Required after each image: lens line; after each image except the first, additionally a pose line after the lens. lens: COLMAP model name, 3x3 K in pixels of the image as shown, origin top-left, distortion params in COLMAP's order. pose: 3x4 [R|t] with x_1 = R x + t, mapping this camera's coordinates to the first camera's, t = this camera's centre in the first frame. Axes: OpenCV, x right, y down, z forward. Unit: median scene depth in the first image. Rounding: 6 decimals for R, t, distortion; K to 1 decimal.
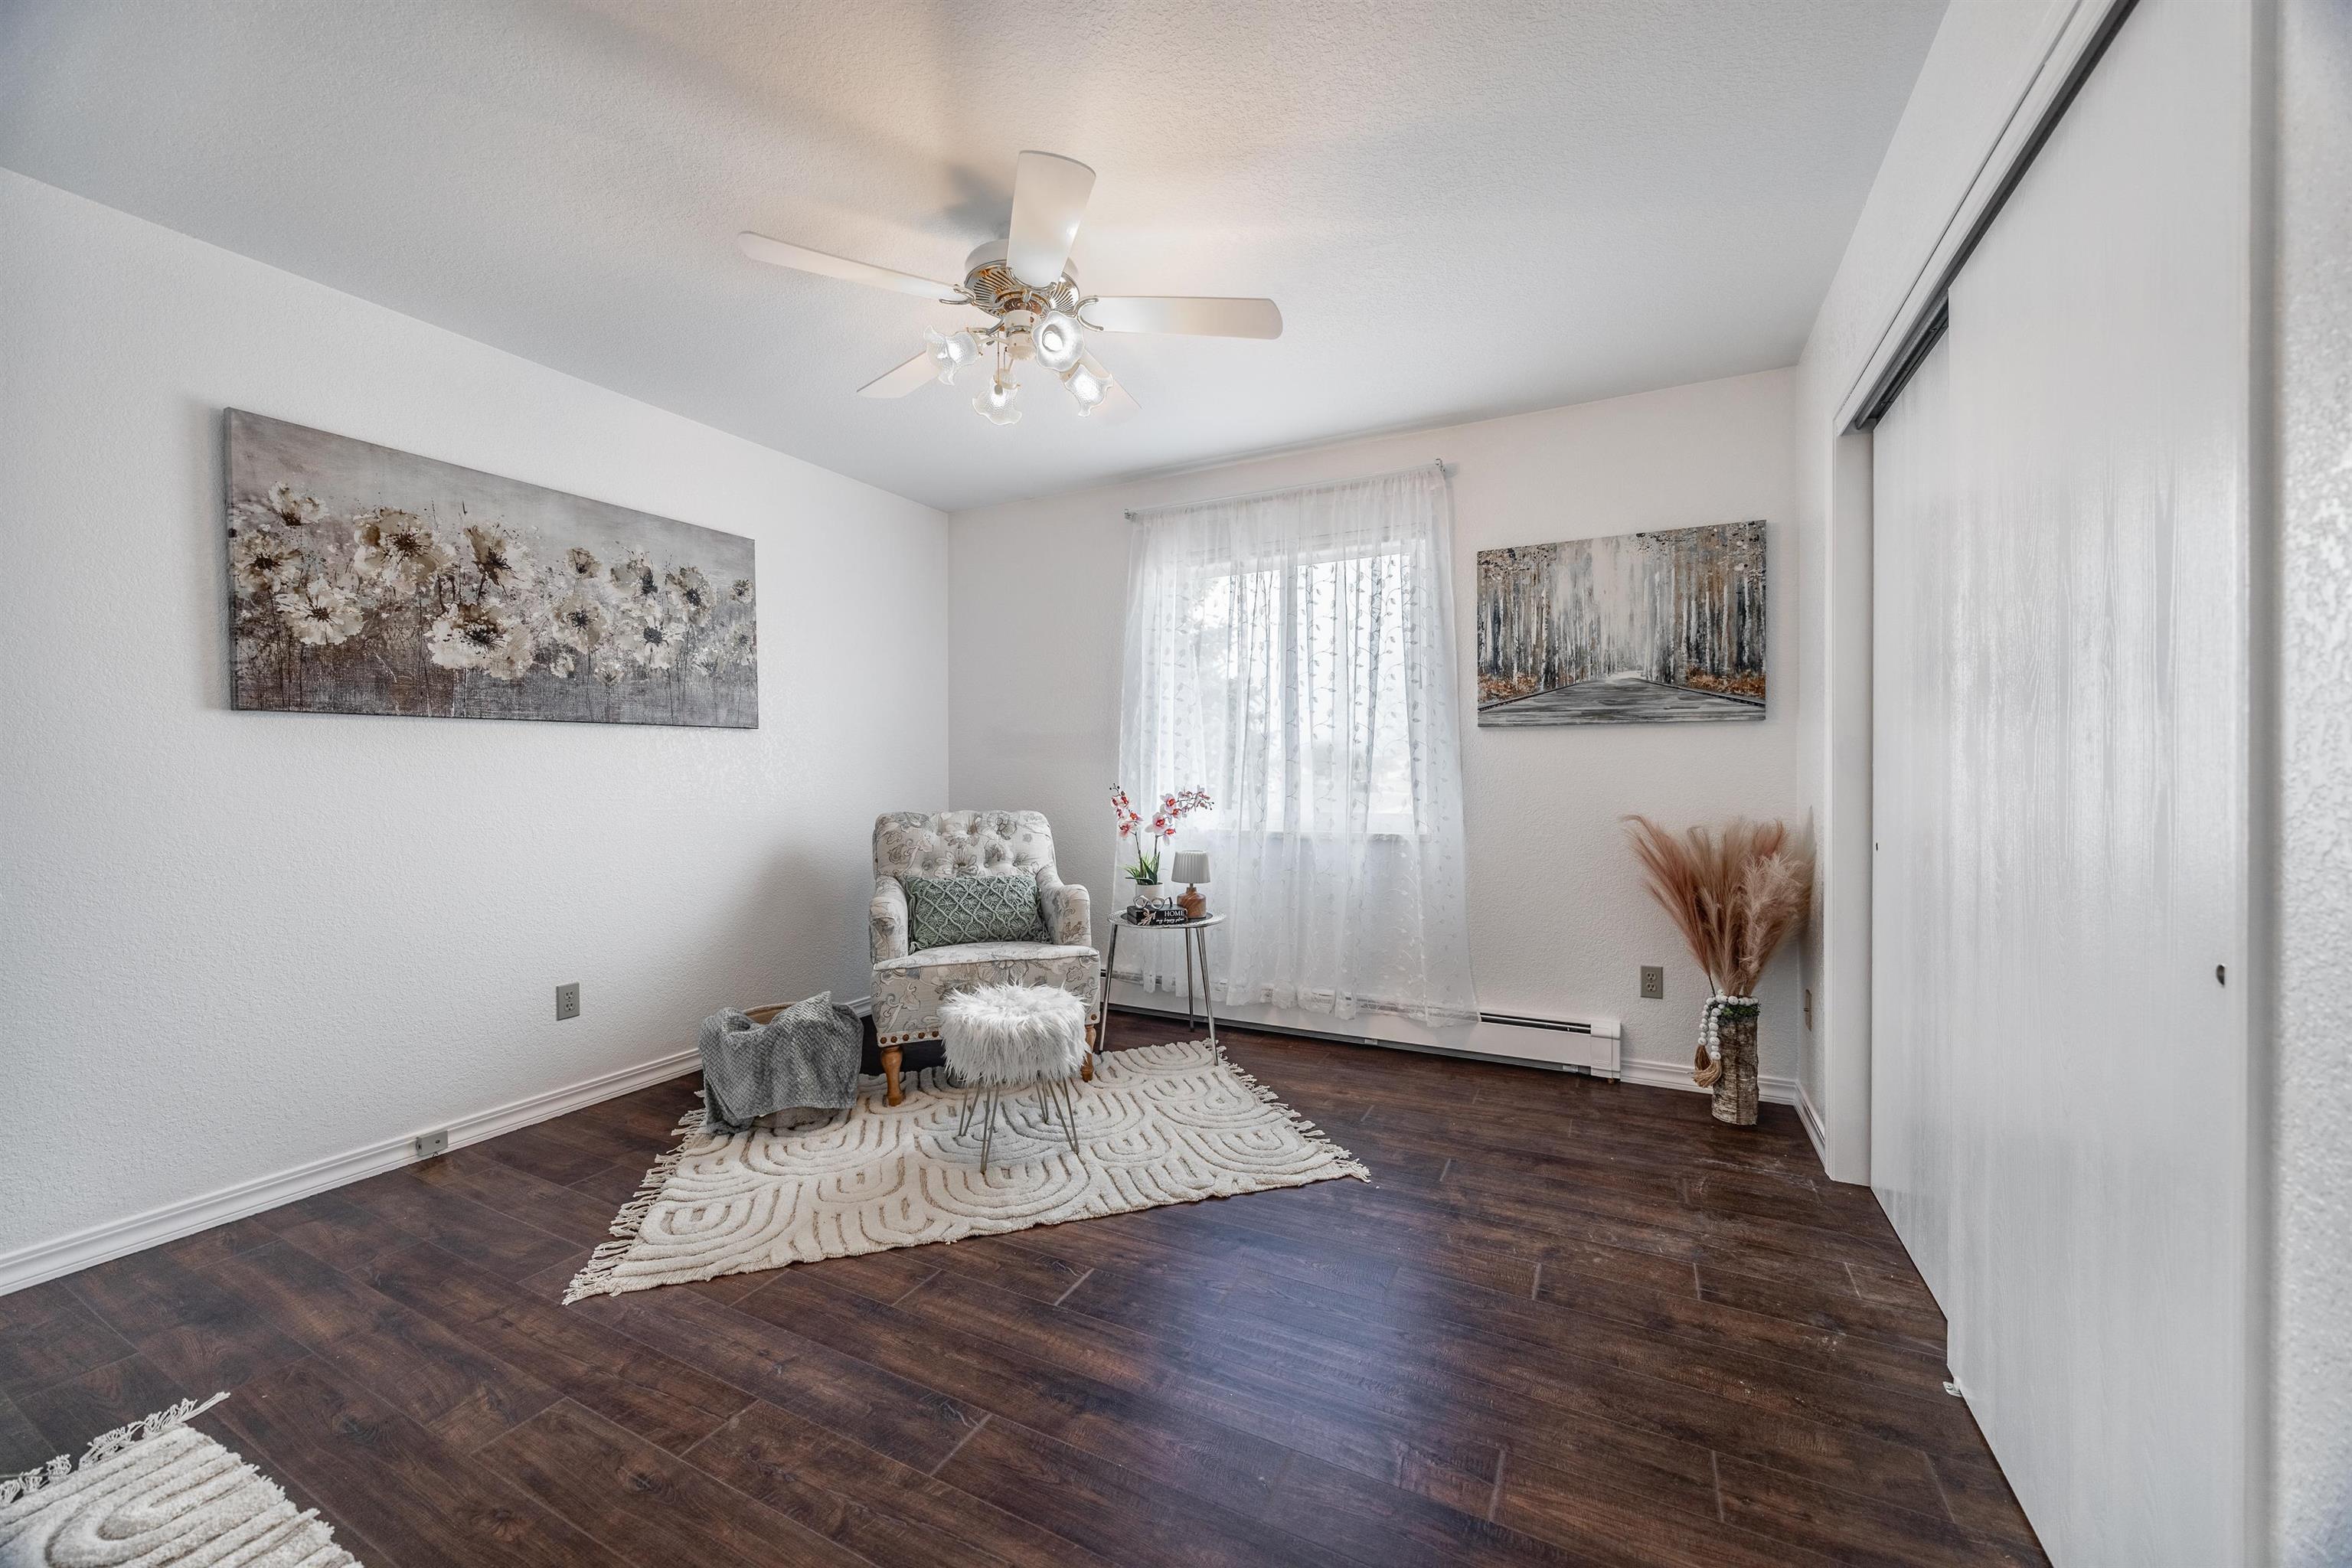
lens RADIAL K [[893.4, 0, 1174.0], [0, 893.4, 777.7], [0, 0, 1]] dist [-0.004355, 0.000208]
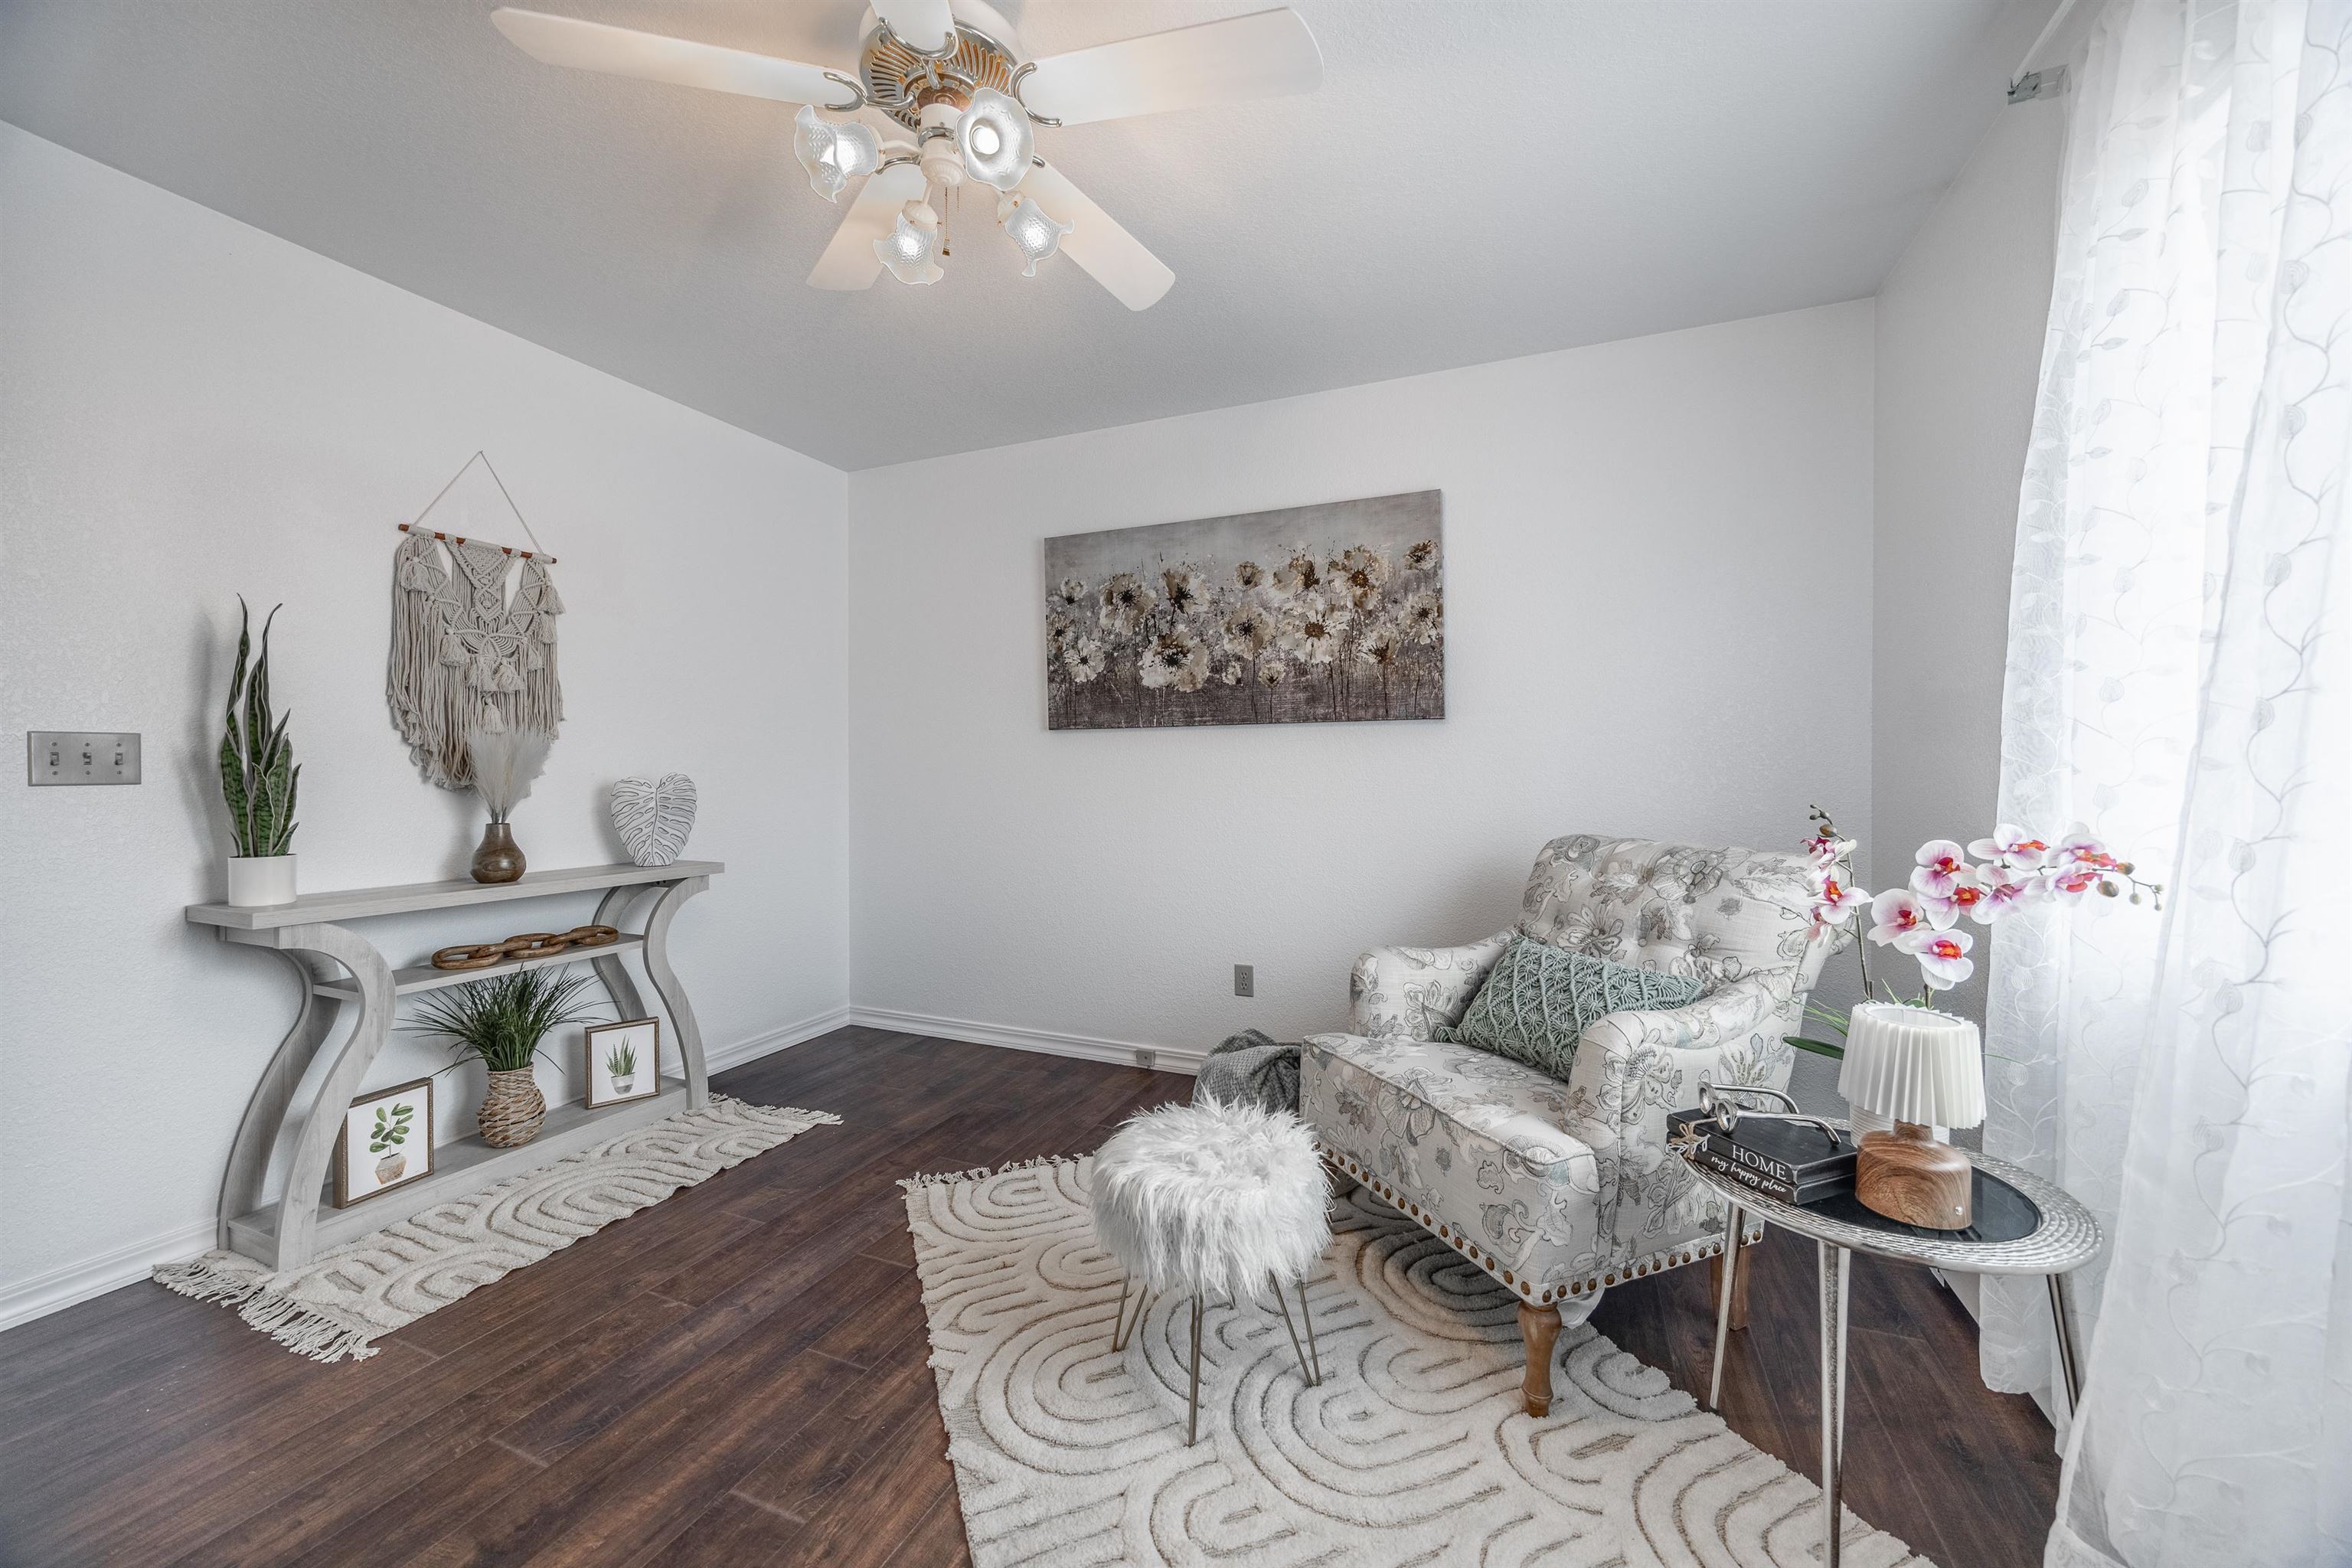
lens RADIAL K [[886.5, 0, 1172.9], [0, 886.5, 779.4], [0, 0, 1]] dist [-0.002928, -0.000050]
pose [[0.068500, 0.013712, -0.997557, 0.422635], [-0.010174, 0.999863, 0.013045, -0.009268], [0.997599, 0.009256, 0.068630, 0.898513]]
